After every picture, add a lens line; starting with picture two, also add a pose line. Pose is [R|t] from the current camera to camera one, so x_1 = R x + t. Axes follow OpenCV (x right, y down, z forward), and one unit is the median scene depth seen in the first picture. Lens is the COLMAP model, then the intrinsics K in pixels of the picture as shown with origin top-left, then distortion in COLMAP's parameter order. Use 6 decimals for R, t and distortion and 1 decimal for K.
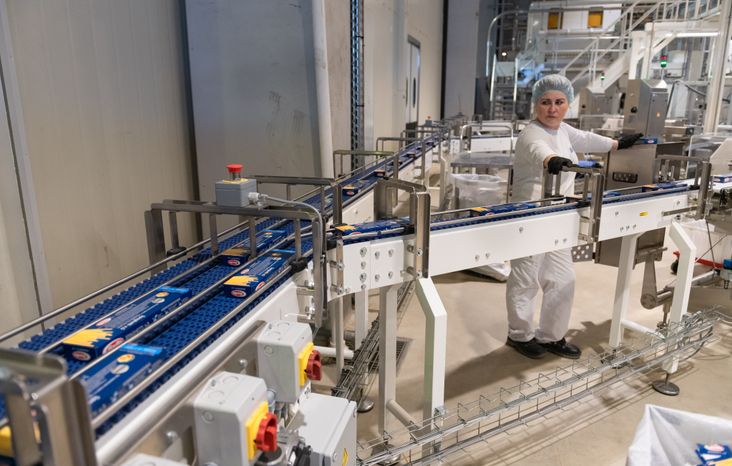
lens RADIAL K [[506.1, 0, 366.2], [0, 506.1, 222.9], [0, 0, 1]] dist [-0.010438, -0.004366]
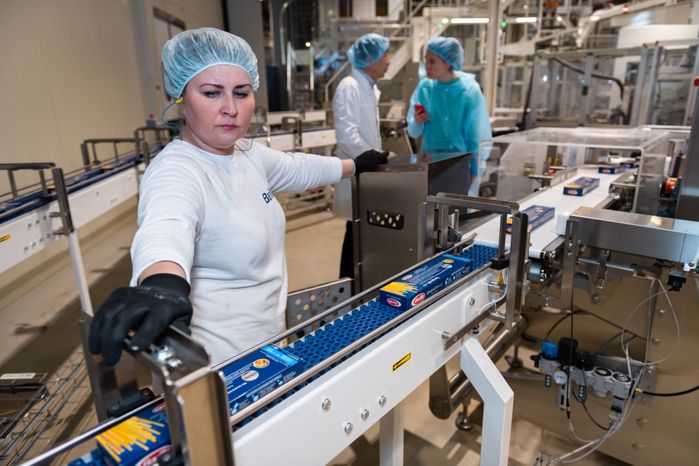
lens RADIAL K [[472.1, 0, 347.0], [0, 472.1, 231.8], [0, 0, 1]] dist [0.008712, -0.005305]
pose [[0.948393, -0.111164, 0.296973, 0.141219], [0.095120, 0.993141, 0.067987, -0.054248], [-0.302494, -0.036231, 0.952463, 0.226352]]
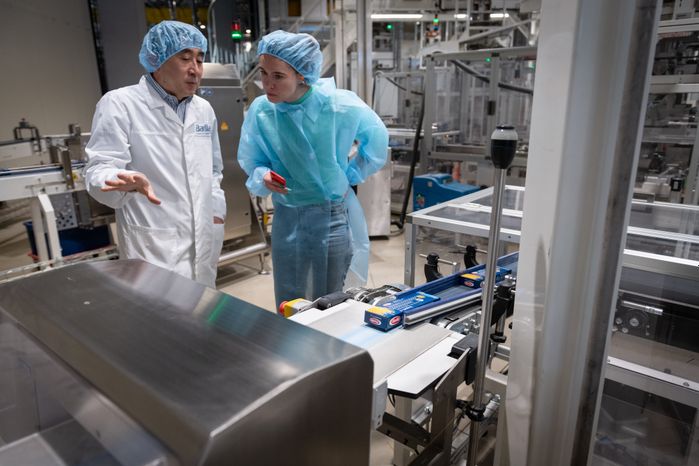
lens RADIAL K [[472.1, 0, 351.7], [0, 472.1, 233.4], [0, 0, 1]] dist [0.008712, -0.005305]
pose [[0.946353, -0.103396, 0.306147, 0.554580], [0.090181, 0.994291, 0.057039, -0.115741], [-0.310297, -0.026371, 0.950274, 0.464970]]
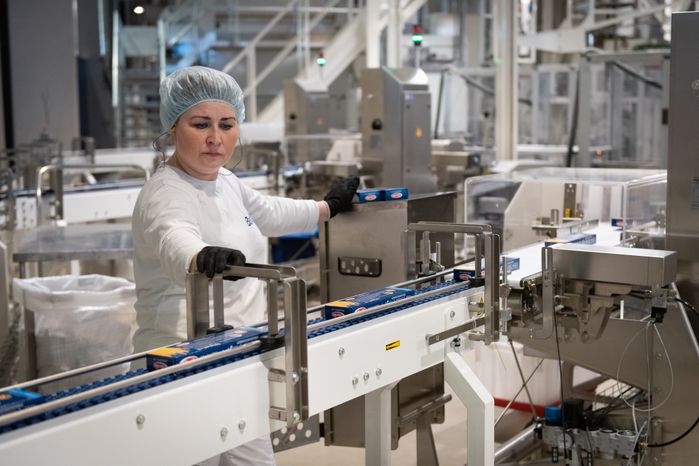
lens RADIAL K [[1073.6, 0, 354.2], [0, 1073.6, 233.2], [0, 0, 1]] dist [0.024953, 0.000000]
pose [[0.902058, -0.060019, 0.427422, 0.023918], [0.109294, 0.989773, -0.091676, -0.011928], [-0.417548, 0.129412, 0.899392, 0.016297]]
